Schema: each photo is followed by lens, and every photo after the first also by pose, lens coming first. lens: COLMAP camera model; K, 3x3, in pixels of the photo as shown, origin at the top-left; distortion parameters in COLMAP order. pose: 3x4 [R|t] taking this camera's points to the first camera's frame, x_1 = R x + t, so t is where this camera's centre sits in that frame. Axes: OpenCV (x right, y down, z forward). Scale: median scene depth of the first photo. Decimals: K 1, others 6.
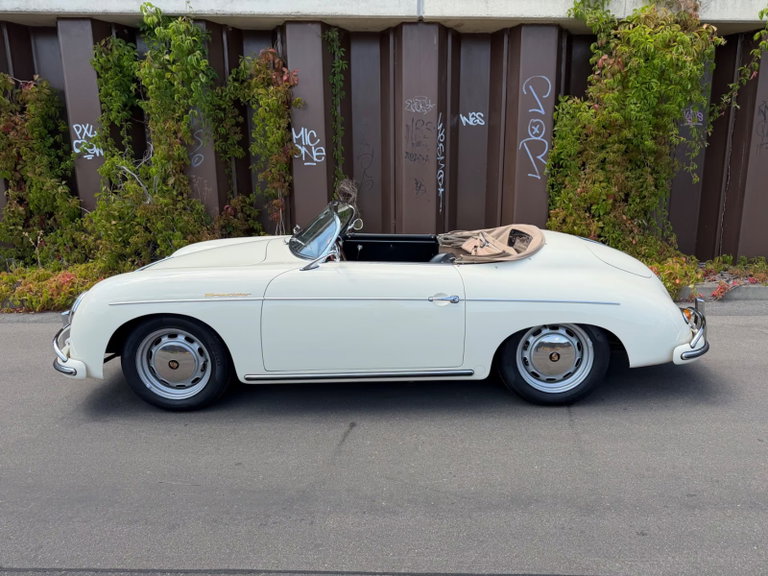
lens RADIAL K [[546.4, 0, 395.4], [0, 546.4, 290.1], [0, 0, 1]] dist [0.079547, -0.117754]
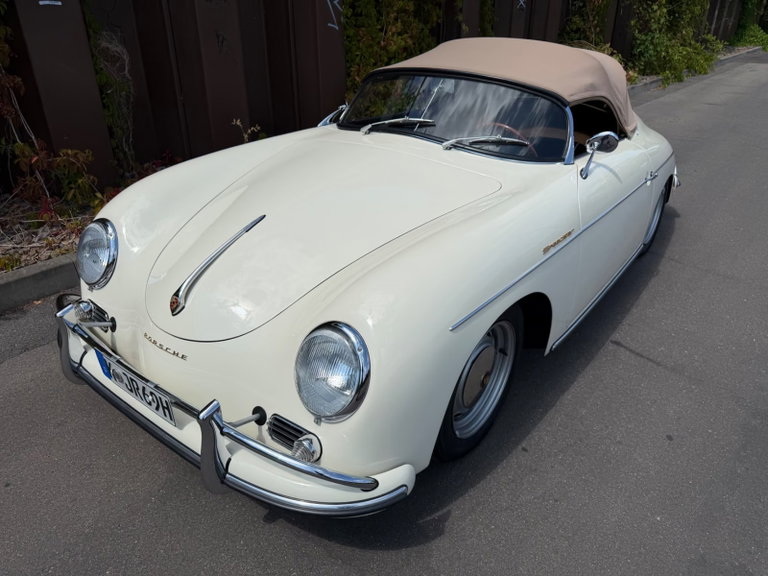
lens RADIAL K [[544.4, 0, 394.5], [0, 544.4, 288.0], [0, 0, 1]] dist [0.000900, -0.000846]
pose [[0.600145, -0.349194, 0.719645, -0.443217], [0.155911, 0.933490, 0.322936, -0.086234], [-0.784549, -0.081608, 0.614673, 0.375674]]
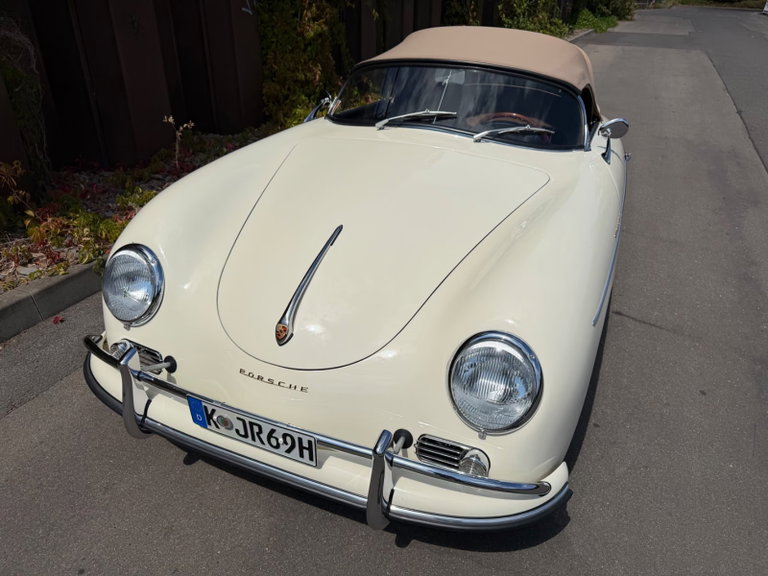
lens RADIAL K [[544.4, 0, 394.5], [0, 544.4, 288.0], [0, 0, 1]] dist [0.000900, -0.000846]
pose [[0.374948, -0.423743, 0.824533, -0.490504], [0.172755, 0.905778, 0.386938, -0.112240], [-0.910807, -0.002640, 0.412824, 0.482438]]
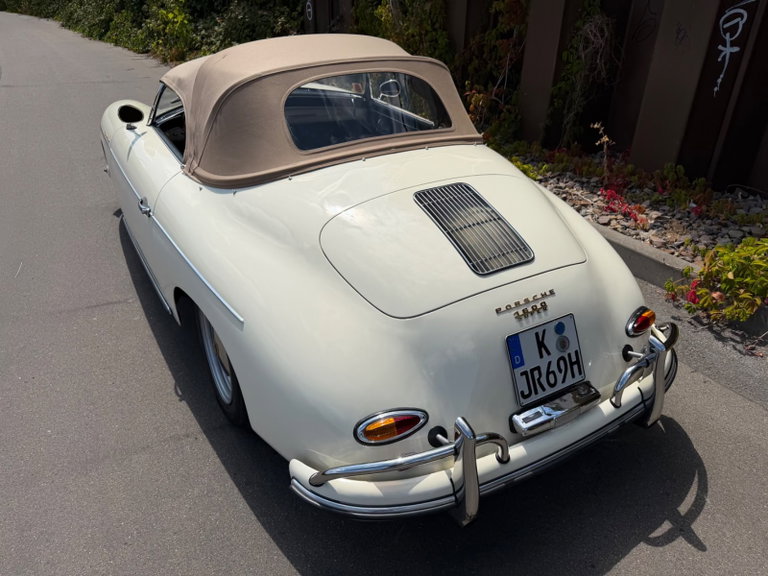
lens RADIAL K [[565.9, 0, 361.7], [0, 565.9, 291.3], [0, 0, 1]] dist [-0.025391, -0.000314]
pose [[0.468817, 0.437546, -0.767310, 0.448208], [-0.186473, 0.898138, 0.398216, -0.125140], [0.863388, -0.043608, 0.502652, 0.426816]]
